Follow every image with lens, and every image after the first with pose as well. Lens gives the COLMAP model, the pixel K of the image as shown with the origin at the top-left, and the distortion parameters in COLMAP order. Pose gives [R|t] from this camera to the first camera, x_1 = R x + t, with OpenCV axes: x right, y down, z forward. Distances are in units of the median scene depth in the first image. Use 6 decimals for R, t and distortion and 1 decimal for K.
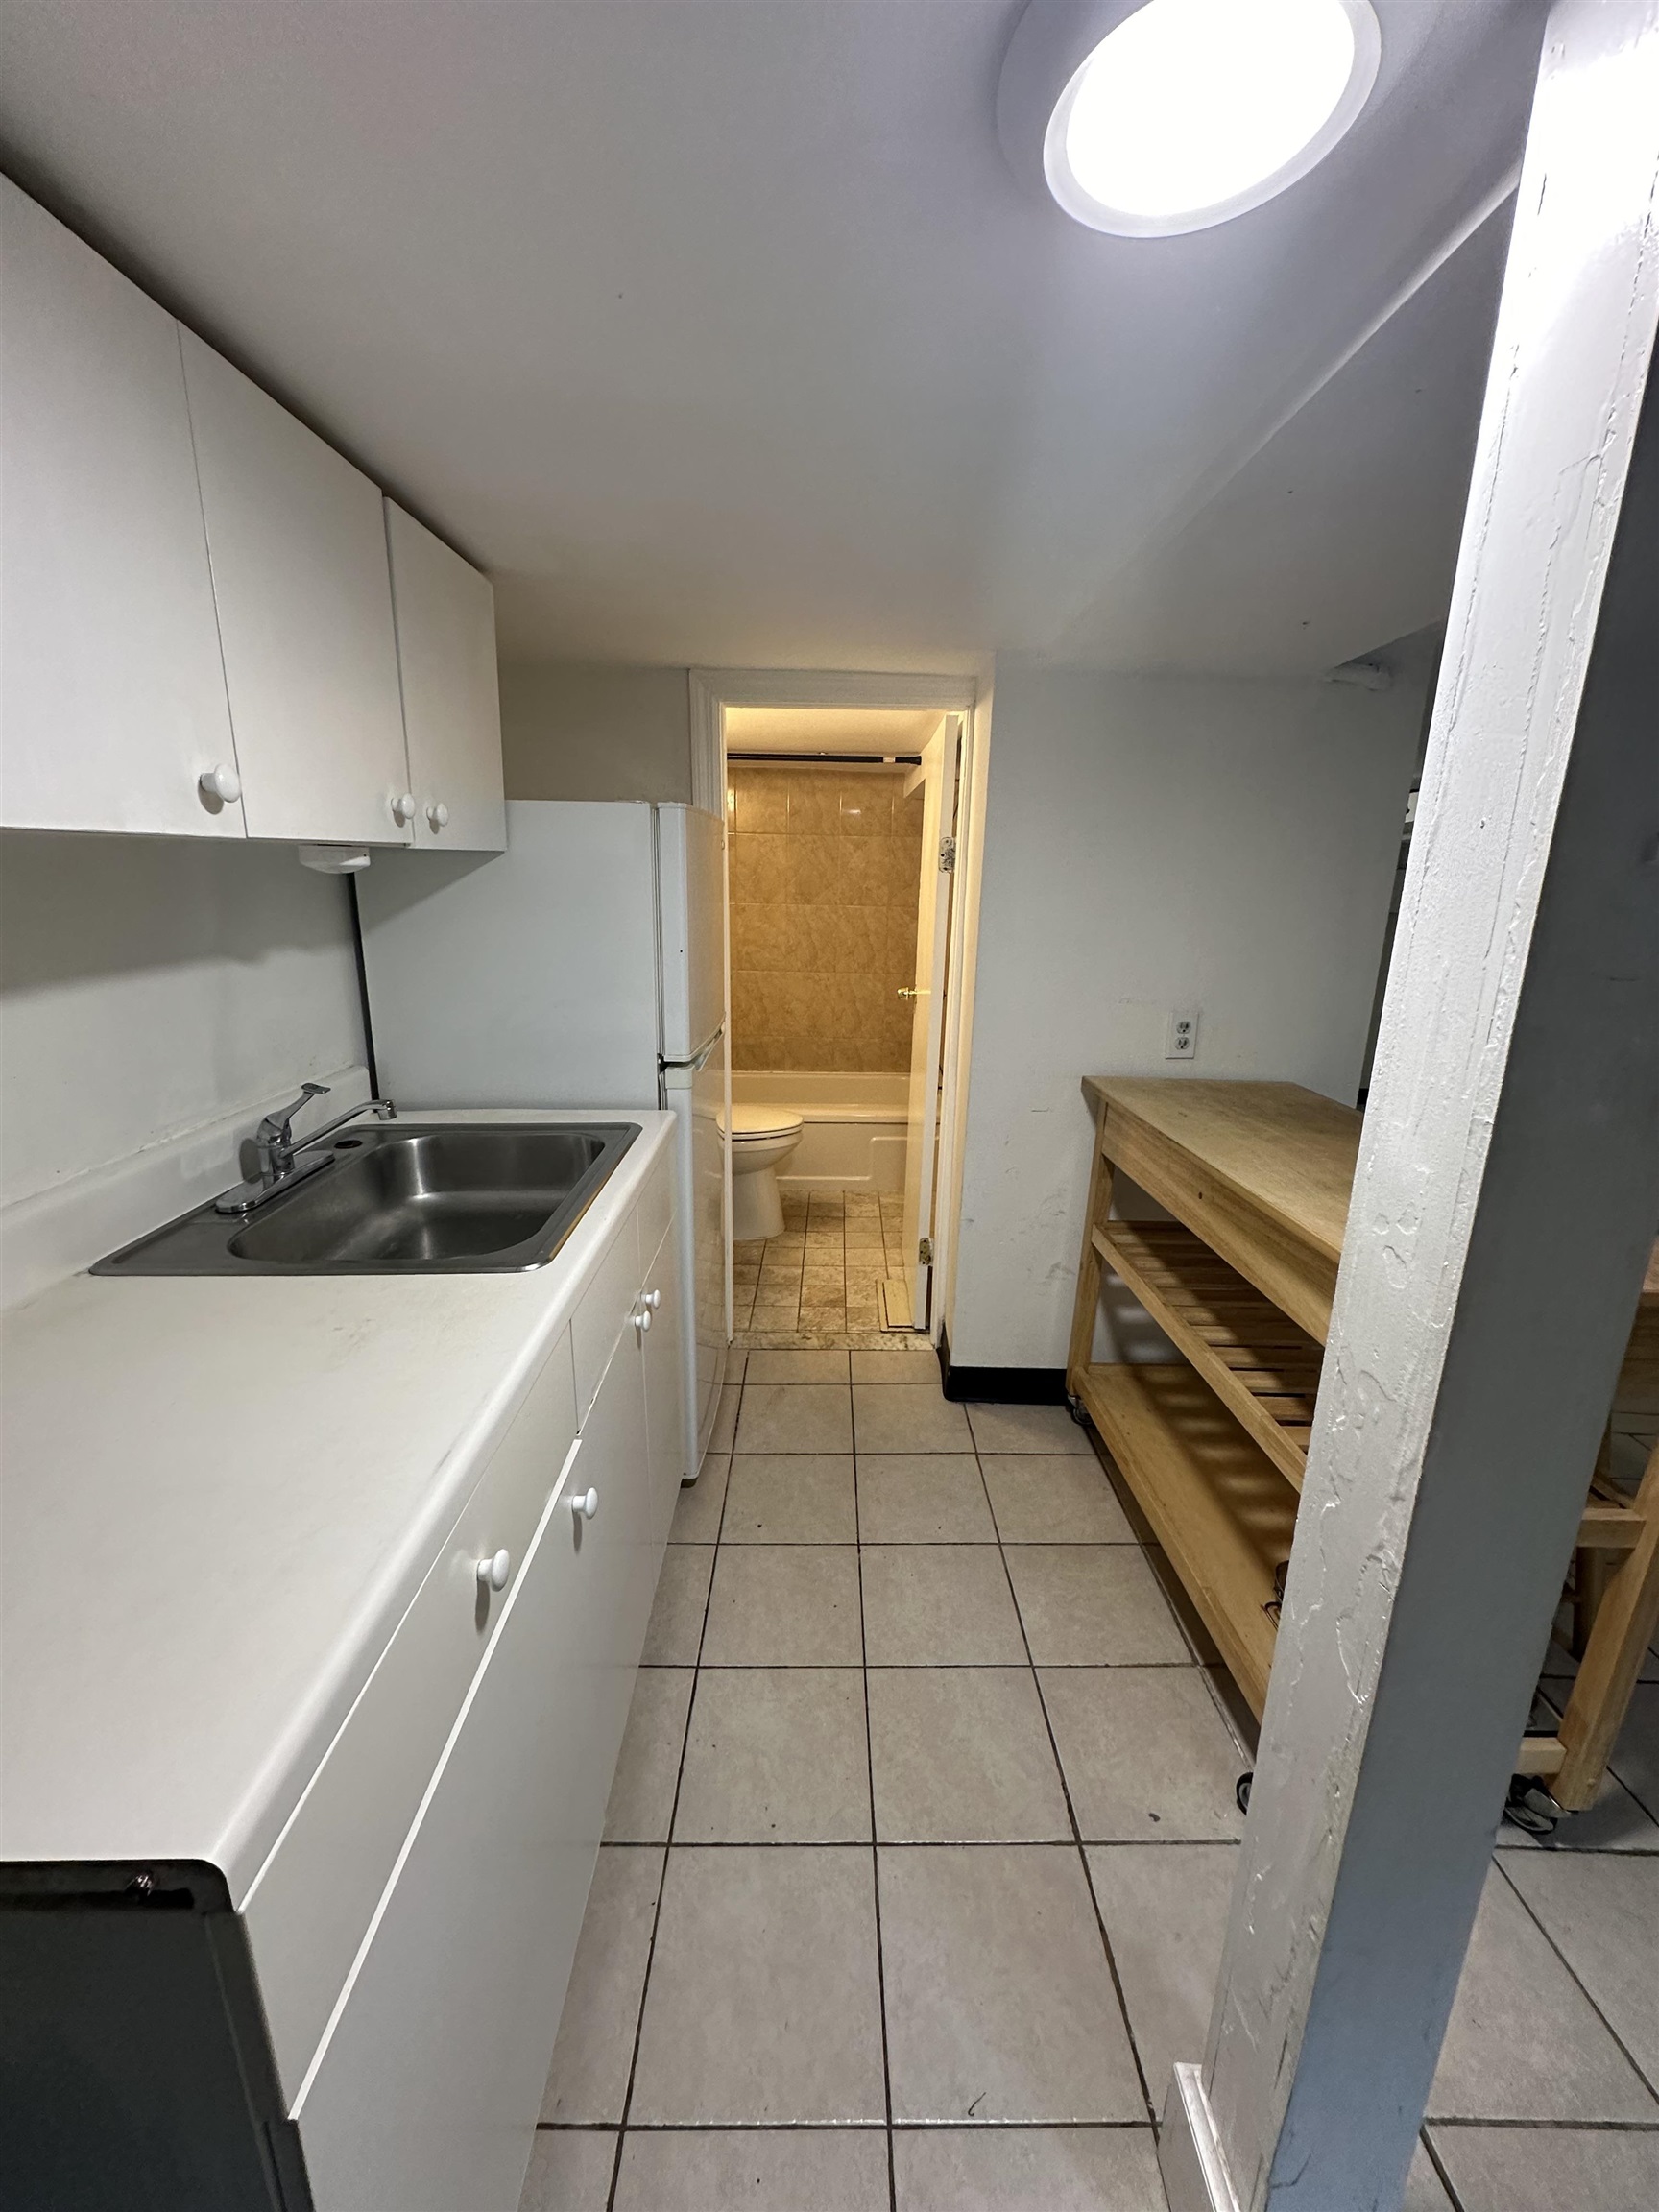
lens RADIAL K [[871.2, 0, 825.8], [0, 871.2, 1100.3], [0, 0, 1]] dist [-0.010057, 0.000200]
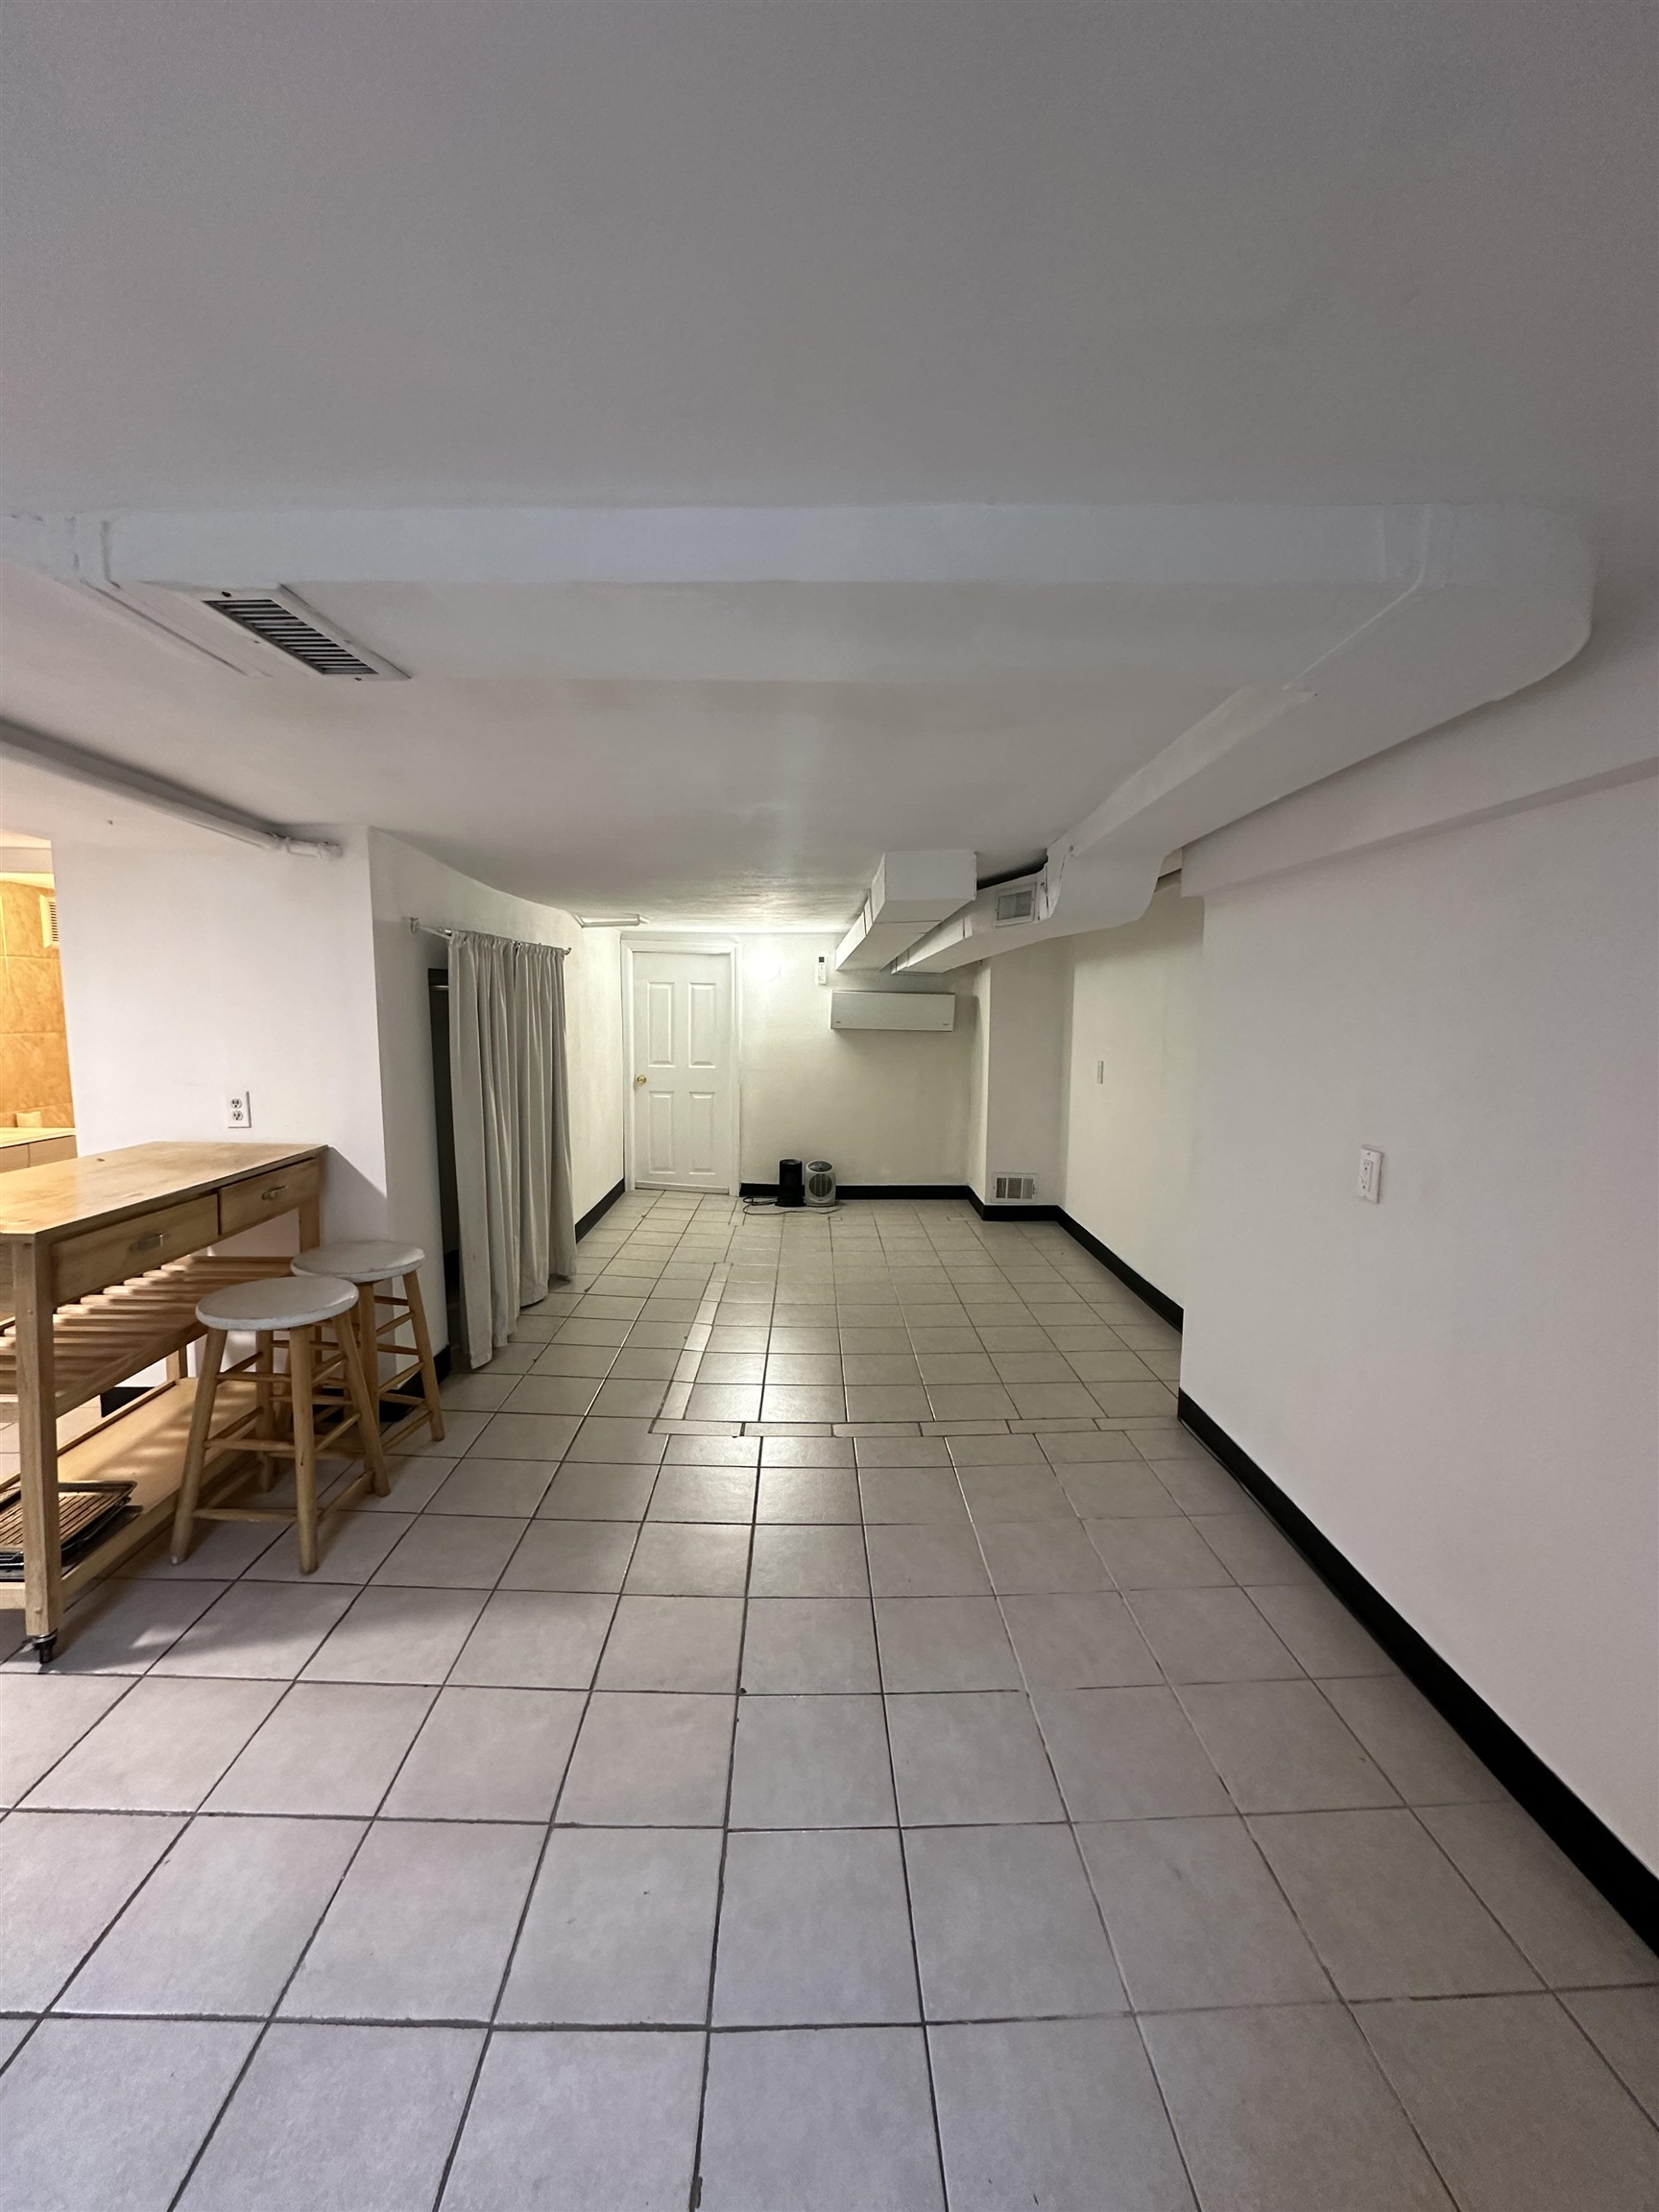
lens RADIAL K [[871.2, 0, 825.8], [0, 871.2, 1100.3], [0, 0, 1]] dist [-0.010057, 0.000200]
pose [[0.999640, -0.015718, 0.021753, 1.633037], [0.018637, 0.989796, -0.141266, 0.144424], [-0.019310, 0.141621, 0.989733, -0.396595]]
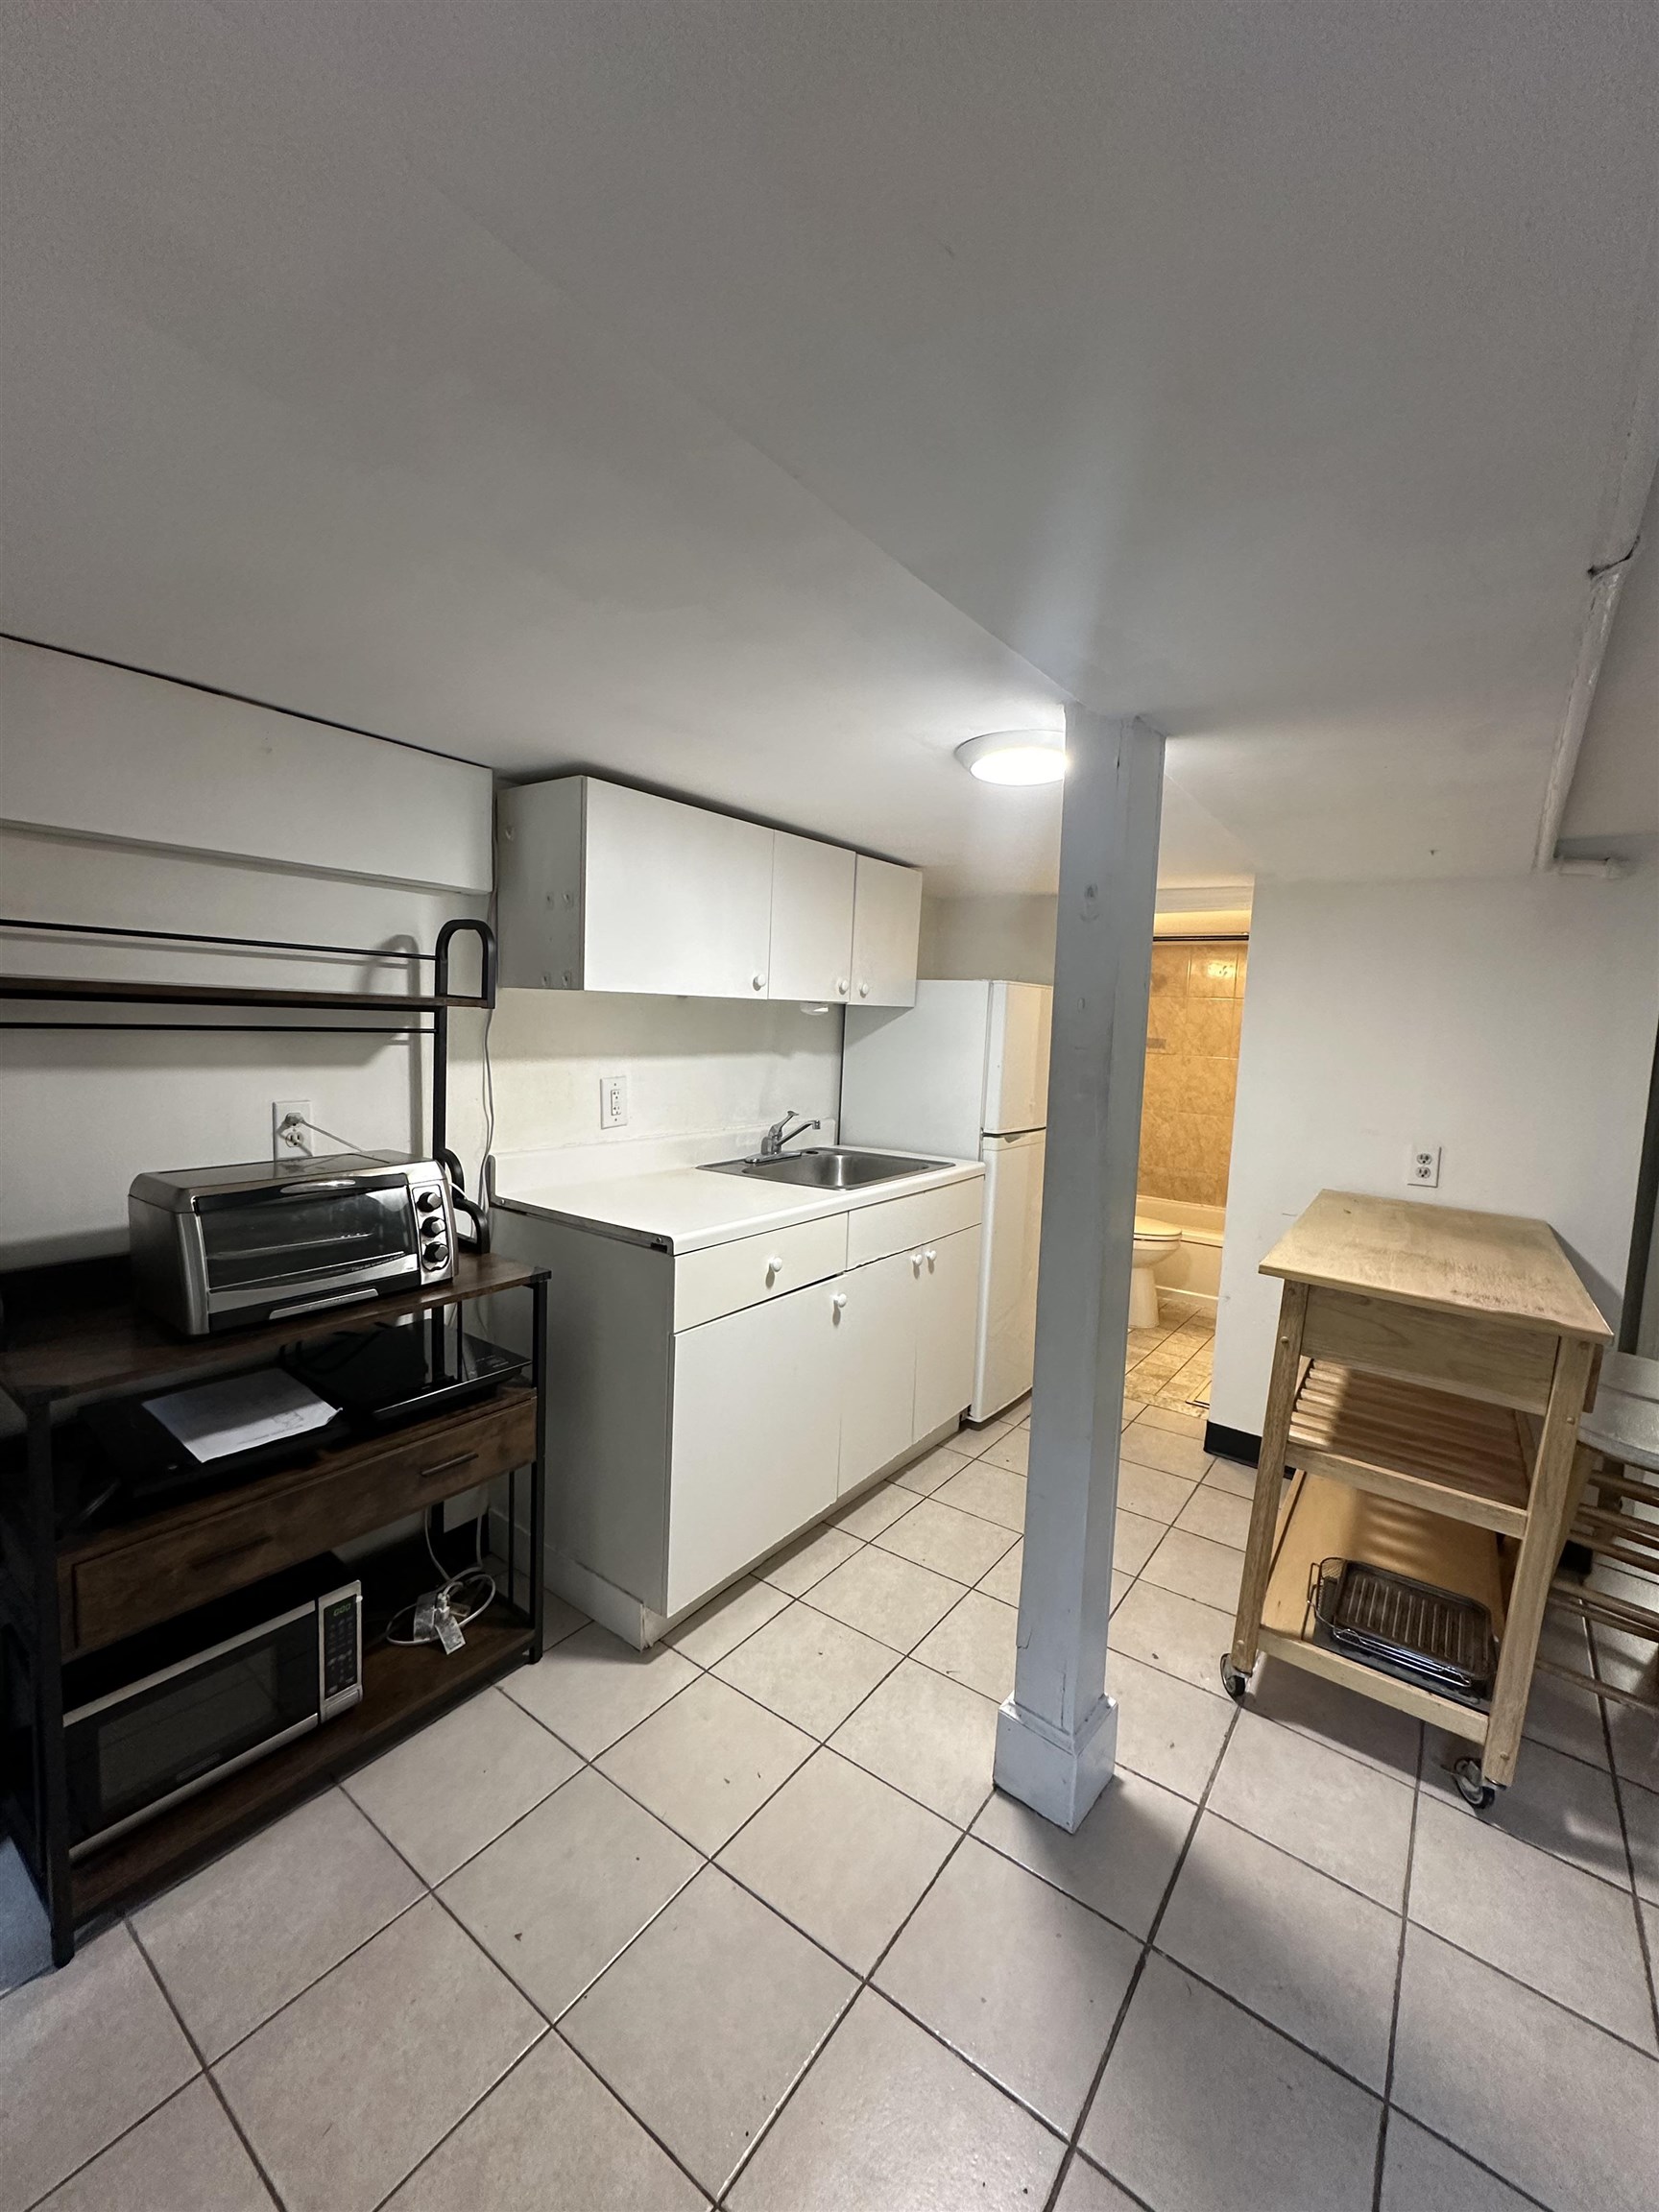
lens RADIAL K [[871.2, 0, 825.8], [0, 871.2, 1100.3], [0, 0, 1]] dist [-0.010057, 0.000200]
pose [[0.802367, 0.072512, -0.592410, 0.579990], [-0.176124, 0.977156, -0.118939, 0.153884], [0.570252, 0.199770, 0.796809, -0.519179]]
